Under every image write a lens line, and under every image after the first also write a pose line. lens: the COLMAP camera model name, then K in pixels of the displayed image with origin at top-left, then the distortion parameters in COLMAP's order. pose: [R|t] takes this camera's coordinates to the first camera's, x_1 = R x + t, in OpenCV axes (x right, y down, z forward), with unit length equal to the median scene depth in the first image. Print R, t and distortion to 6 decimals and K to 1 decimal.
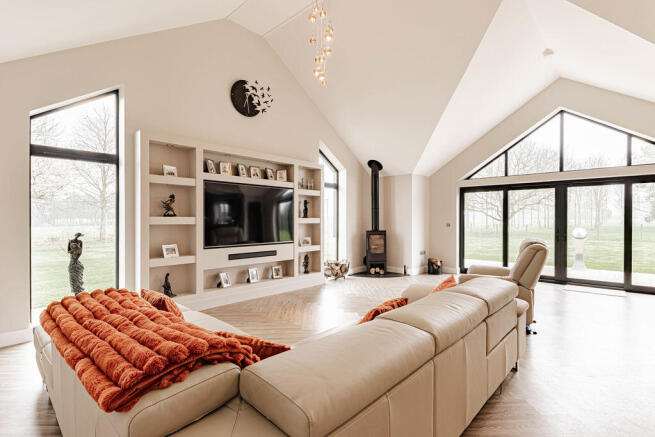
lens RADIAL K [[319.6, 0, 324.7], [0, 319.6, 218.7], [0, 0, 1]] dist [0.002516, -0.000262]
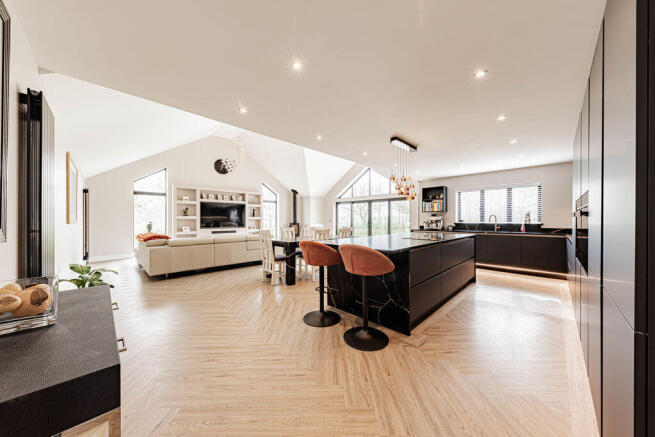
lens RADIAL K [[223.5, 0, 331.3], [0, 223.5, 219.0], [0, 0, 1]] dist [0.000894, 0.000027]
pose [[0.999720, -0.001296, -0.023628, 0.572549], [0.001389, 0.999991, 0.003889, 0.009329], [0.023623, -0.003921, 0.999713, -0.613668]]
